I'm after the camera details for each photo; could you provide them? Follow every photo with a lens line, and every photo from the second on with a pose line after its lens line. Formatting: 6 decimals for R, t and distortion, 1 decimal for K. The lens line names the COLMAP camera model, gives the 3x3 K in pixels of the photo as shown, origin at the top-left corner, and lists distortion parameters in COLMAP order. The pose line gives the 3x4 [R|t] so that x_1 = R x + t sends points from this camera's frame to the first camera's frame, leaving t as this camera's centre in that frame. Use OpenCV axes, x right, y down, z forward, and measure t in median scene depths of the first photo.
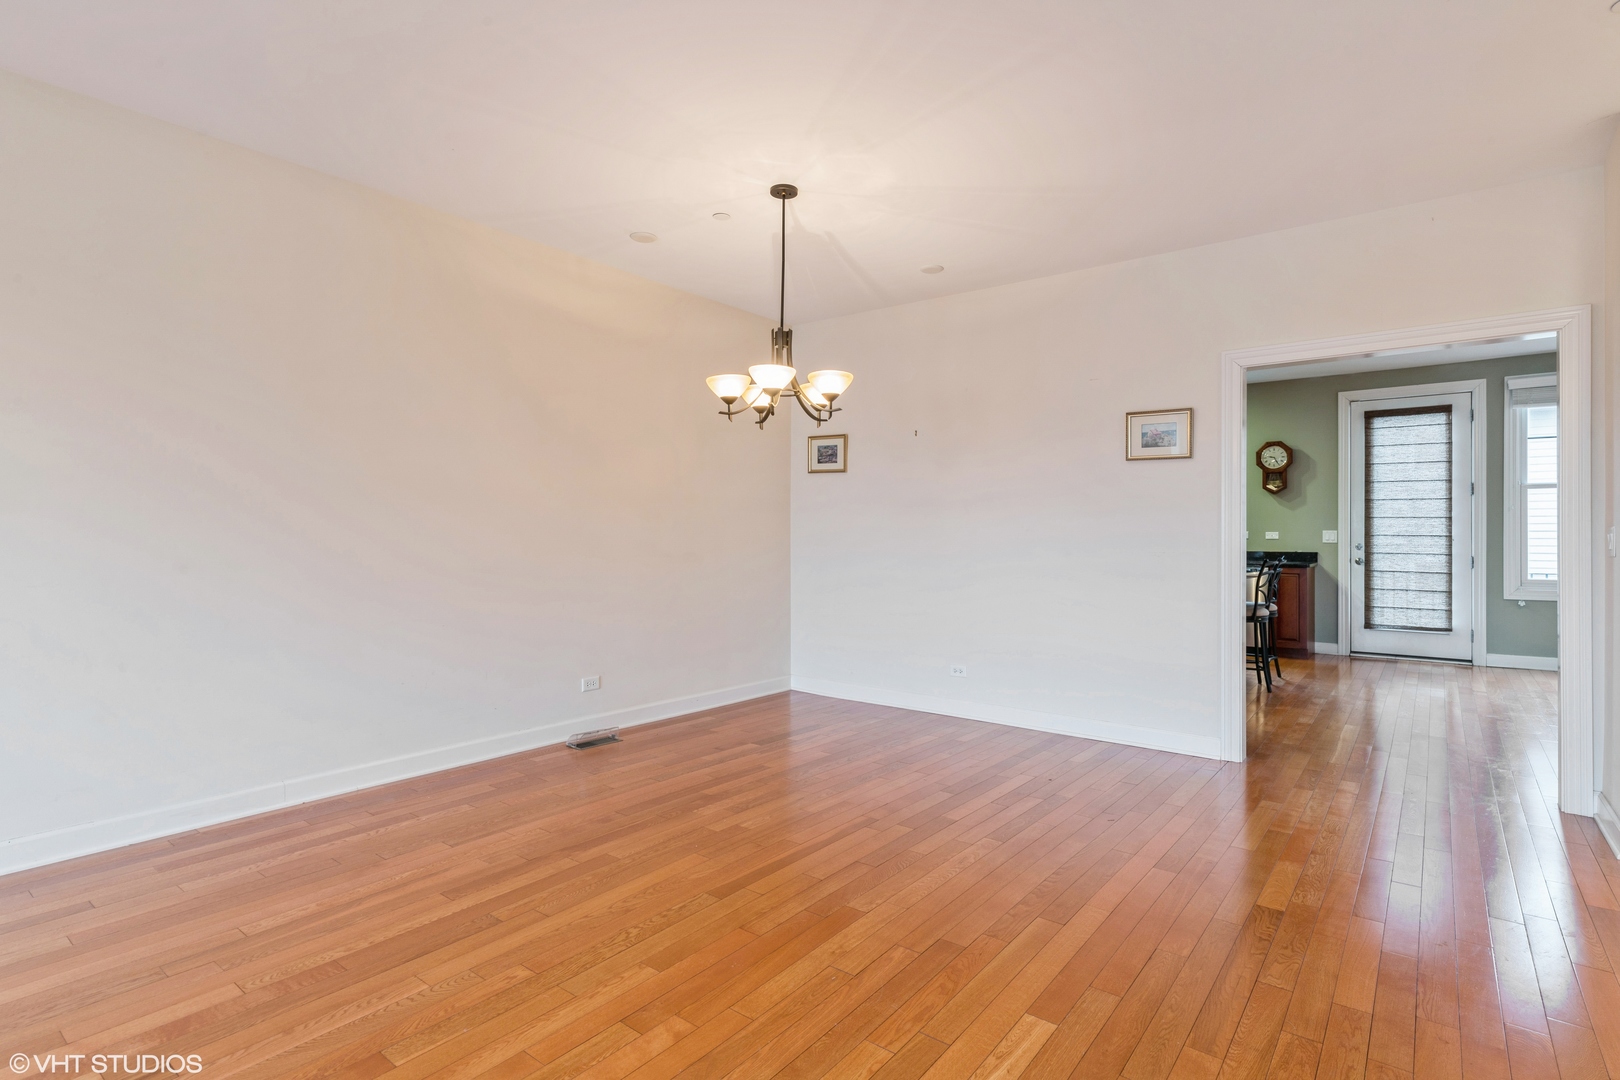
lens RADIAL K [[810.7, 0, 805.5], [0, 810.7, 535.6], [0, 0, 1]] dist [-0.003074, 0.000762]
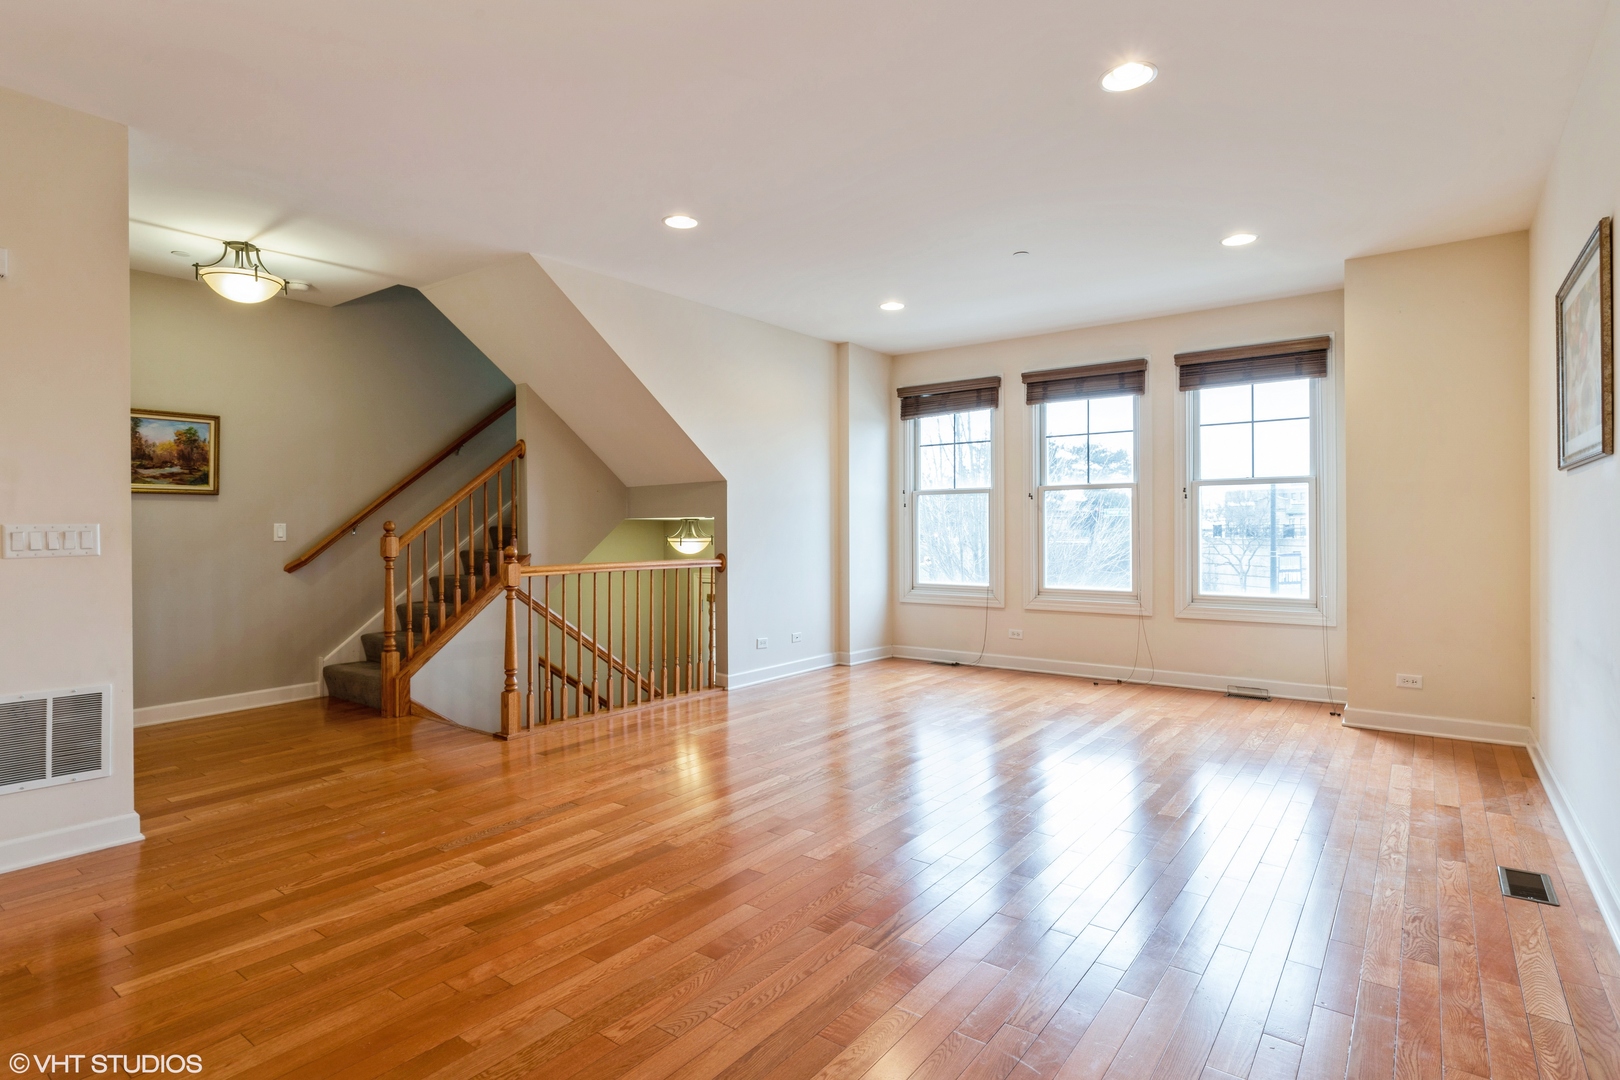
lens RADIAL K [[810.7, 0, 797.0], [0, 810.7, 541.6], [0, 0, 1]] dist [-0.003074, 0.000762]
pose [[-0.999904, 0.003986, -0.013261, -0.492221], [0.003779, 0.999871, 0.015583, -0.007572], [0.013322, 0.015531, -0.999791, 1.715211]]
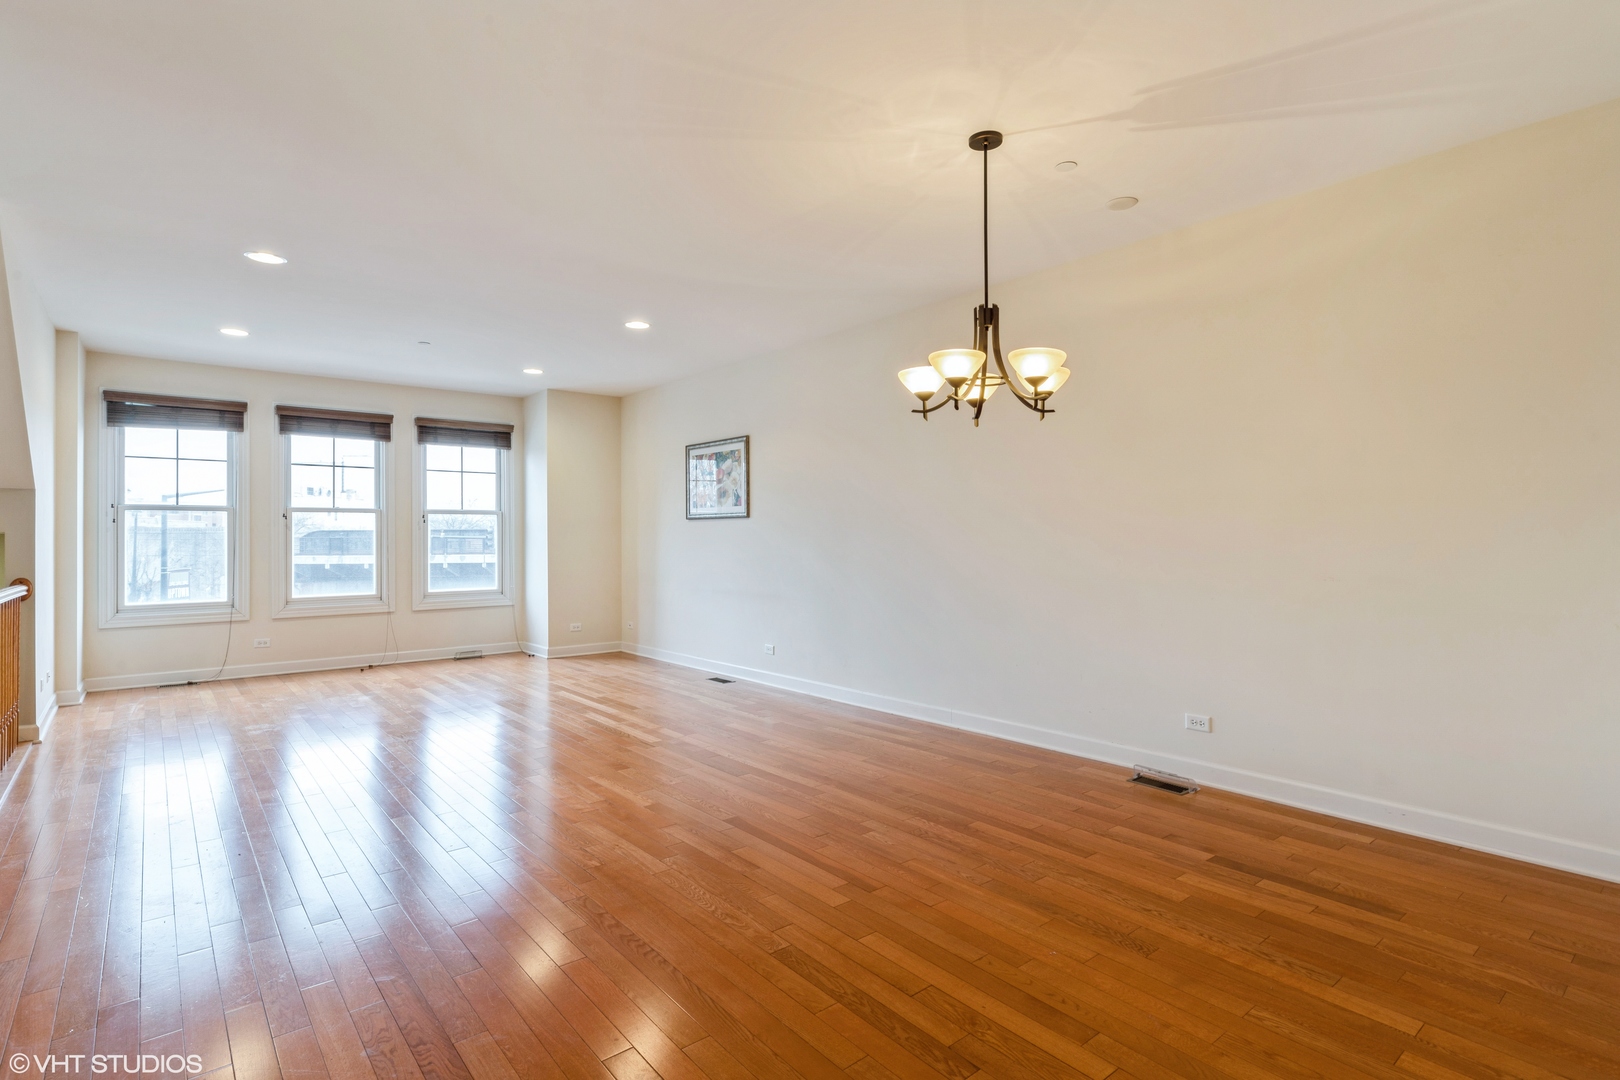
lens RADIAL K [[810.7, 0, 804.9], [0, 810.7, 536.4], [0, 0, 1]] dist [-0.003074, 0.000762]
pose [[-0.222314, -0.000838, -0.974975, 1.291067], [0.005213, 0.999984, -0.002048, -0.022640], [0.974961, -0.005538, -0.222306, 1.569885]]
